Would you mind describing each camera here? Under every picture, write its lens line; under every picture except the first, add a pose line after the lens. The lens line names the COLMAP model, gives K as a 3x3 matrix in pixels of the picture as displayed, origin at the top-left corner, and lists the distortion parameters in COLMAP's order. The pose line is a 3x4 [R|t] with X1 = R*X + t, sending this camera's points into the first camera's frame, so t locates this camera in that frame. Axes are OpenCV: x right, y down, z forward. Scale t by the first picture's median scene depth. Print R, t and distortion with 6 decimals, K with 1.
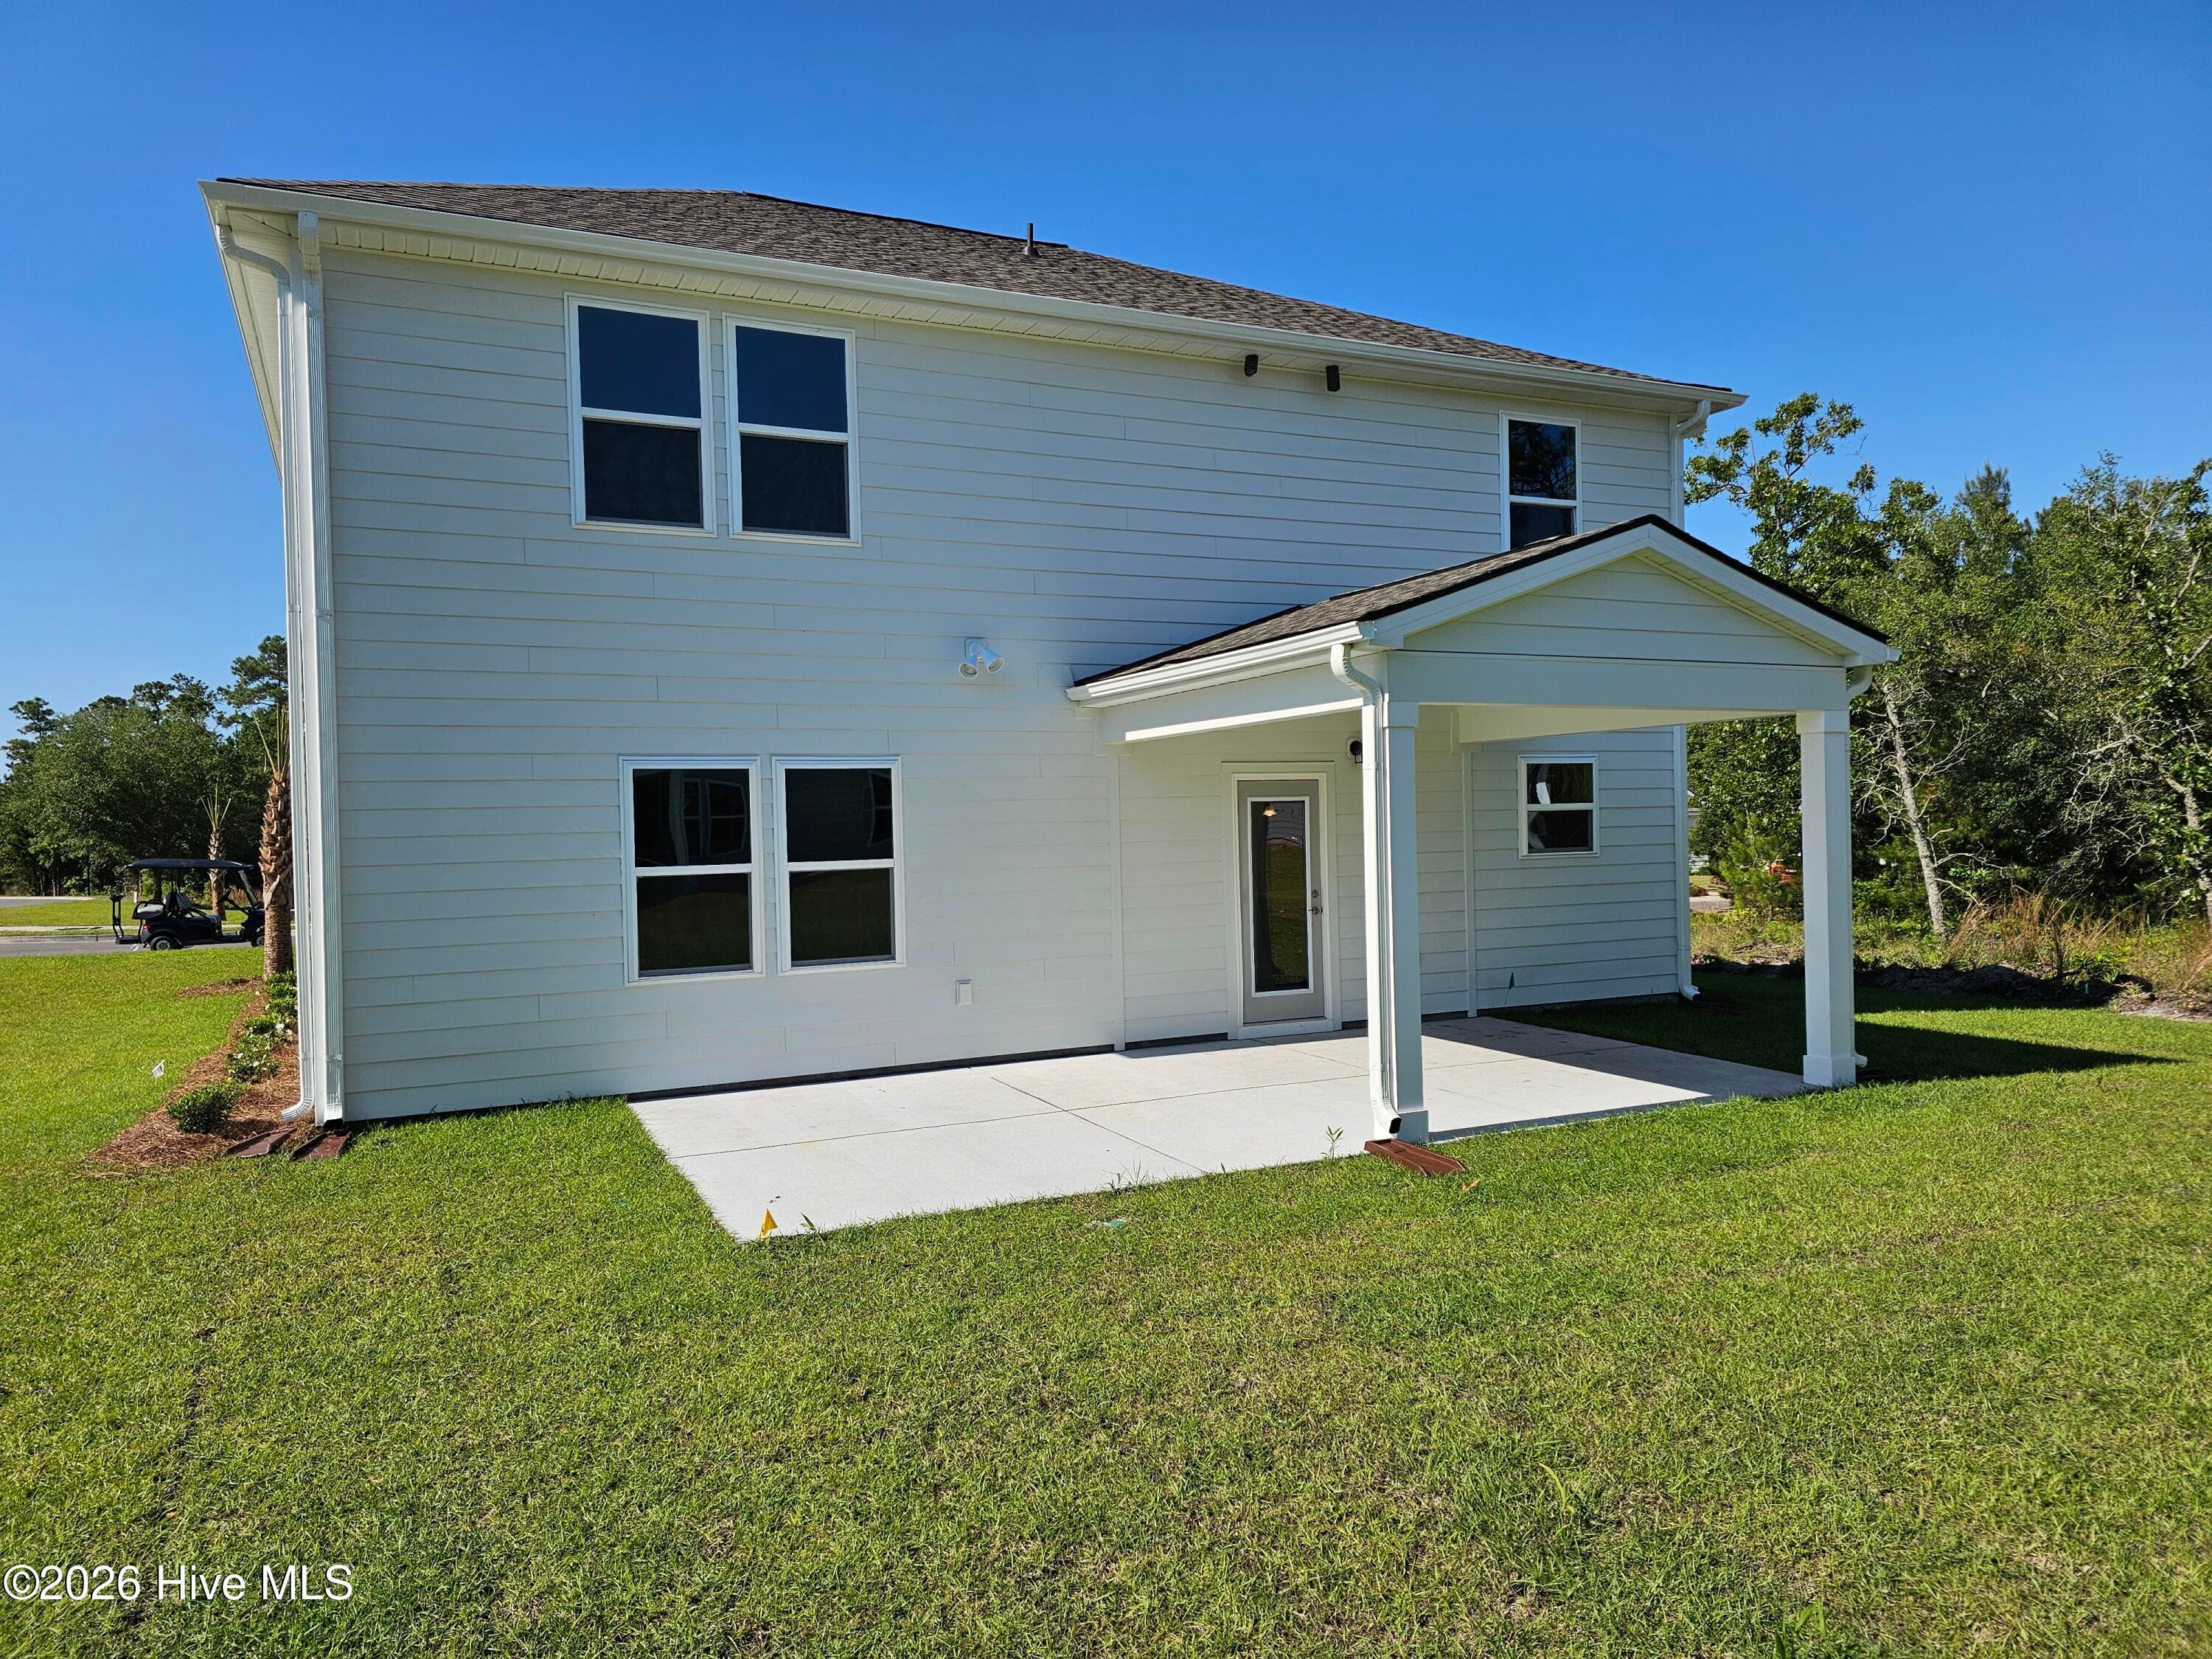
lens RADIAL K [[1467.2, 0, 1106.0], [0, 1467.2, 829.5], [0, 0, 1]] dist [0.030440, -0.000180]
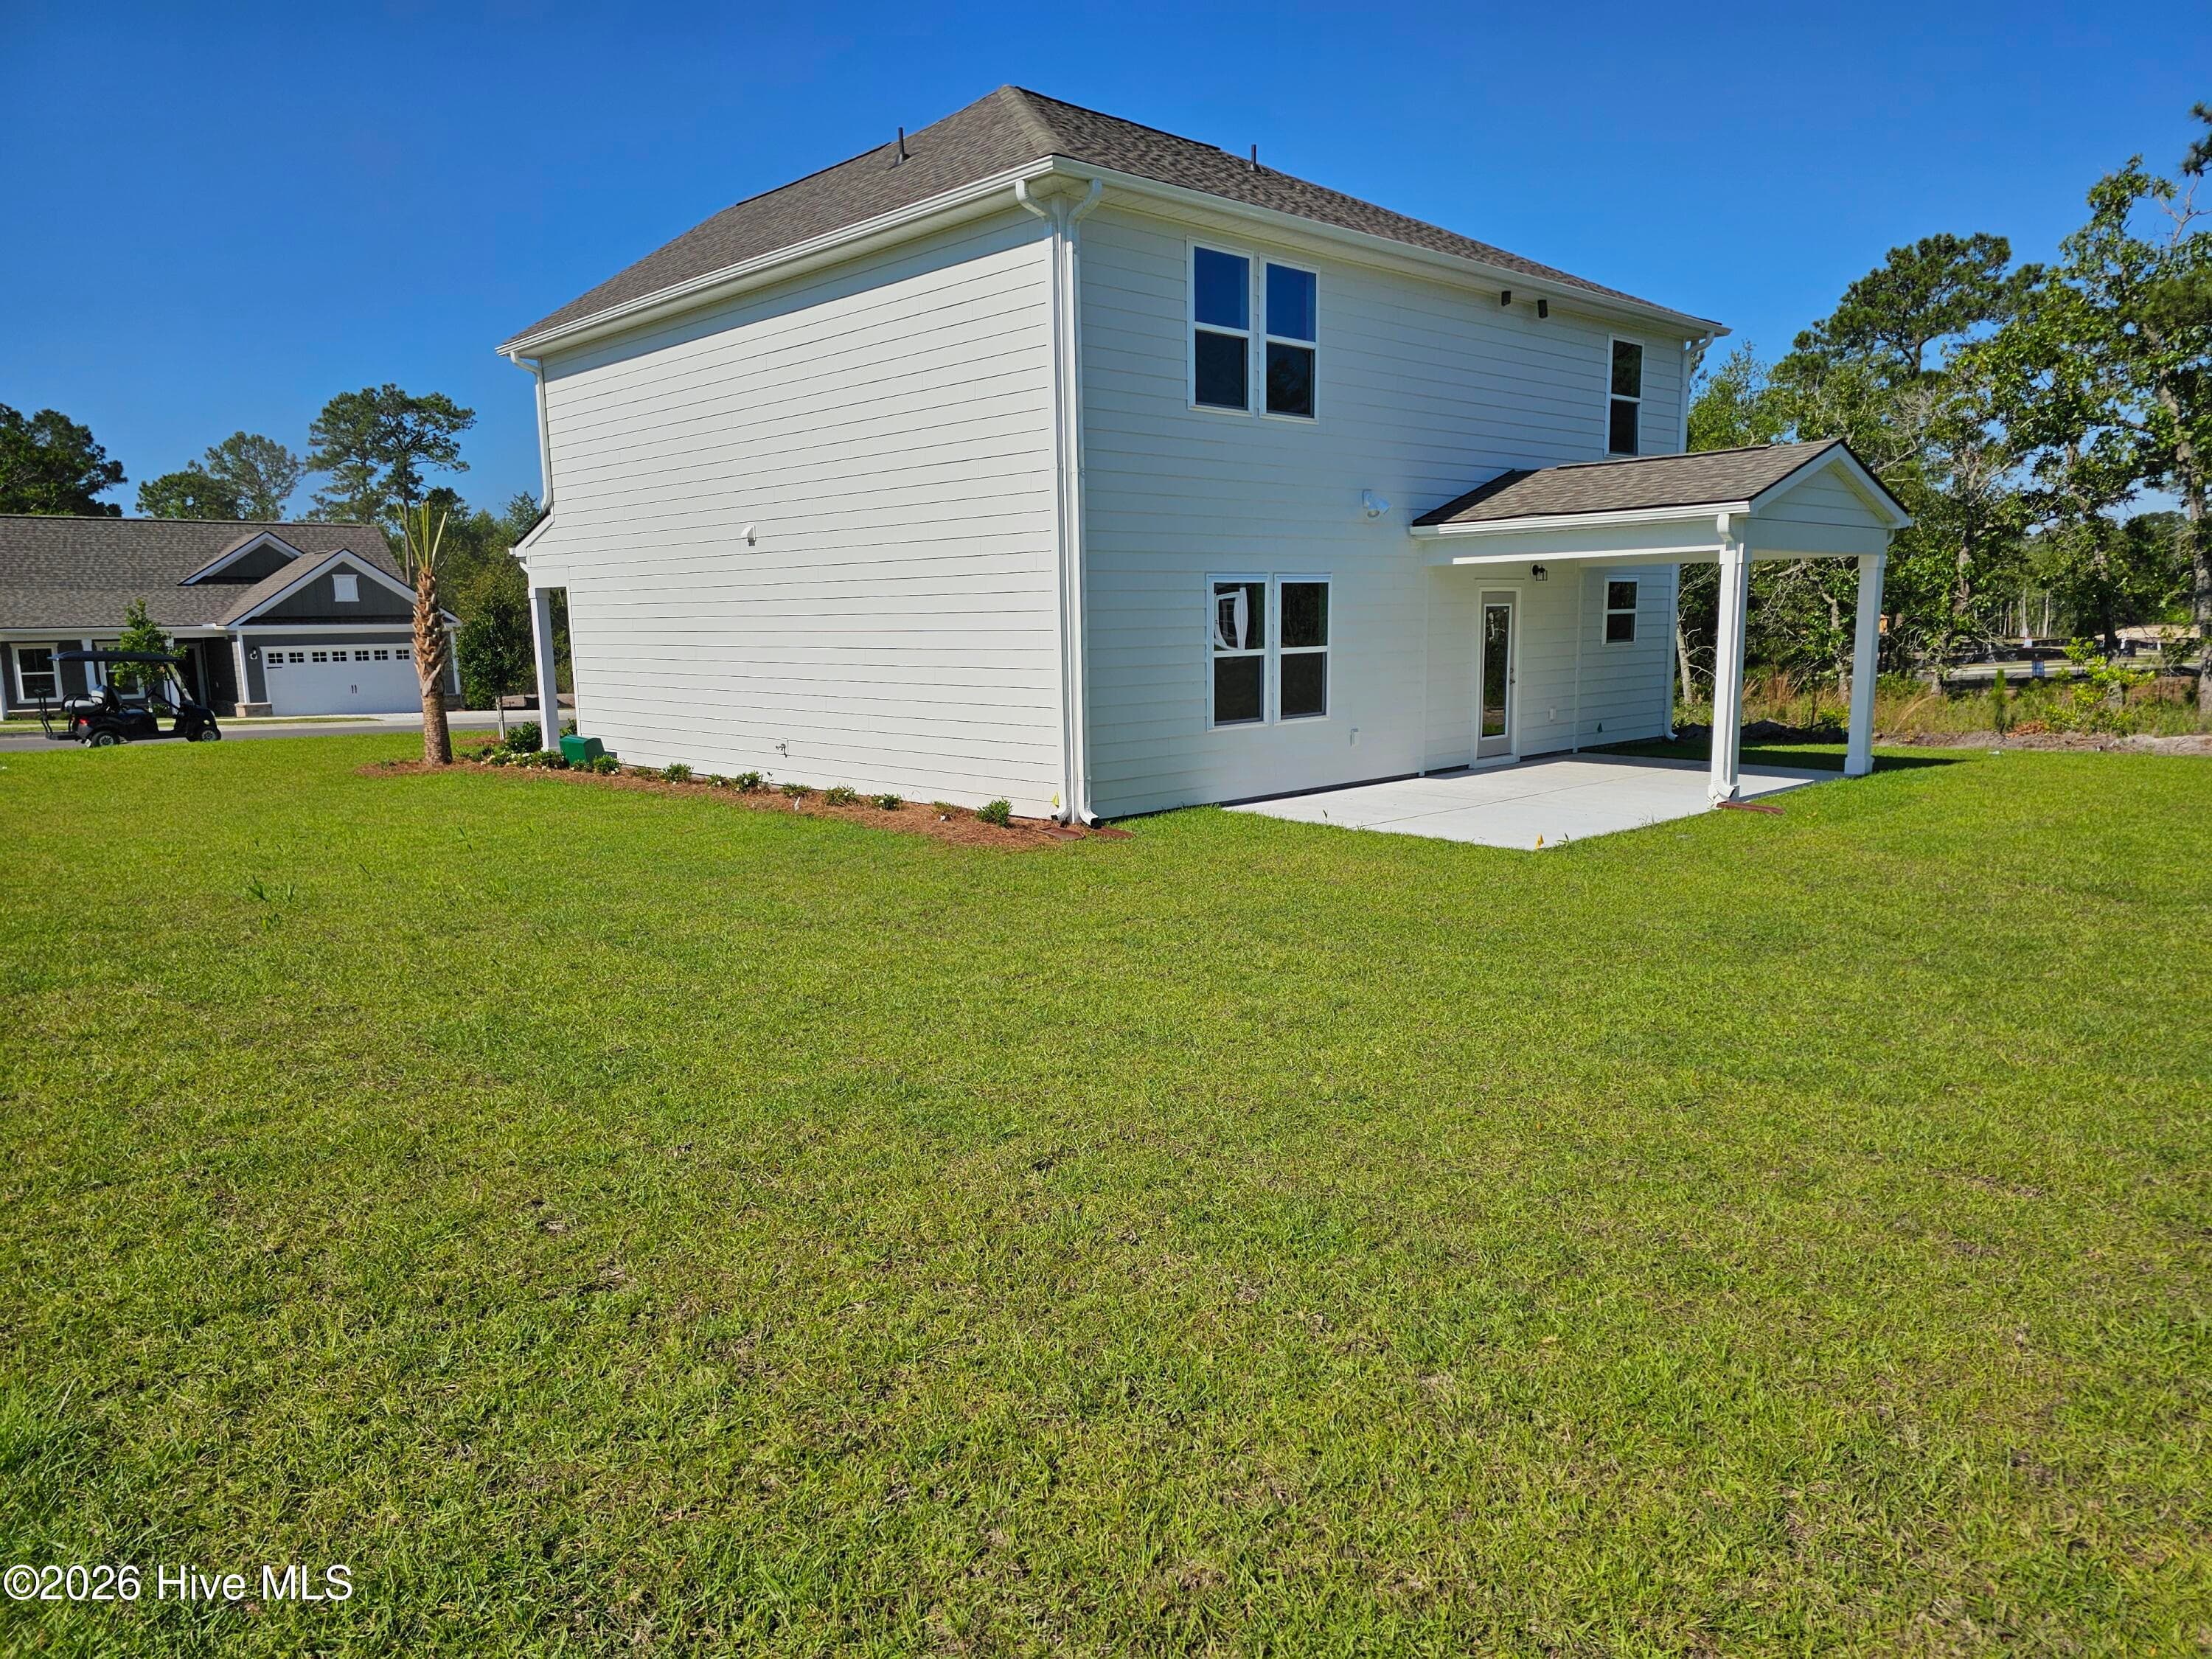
lens RADIAL K [[1494.3, 0, 1077.9], [0, 1494.3, 866.0], [0, 0, 1]] dist [-0.001130, 0.000332]
pose [[0.951601, -0.048573, 0.303474, -0.854202], [0.001989, 0.988384, 0.151961, 0.010593], [-0.307330, -0.144003, 0.940644, -0.357309]]
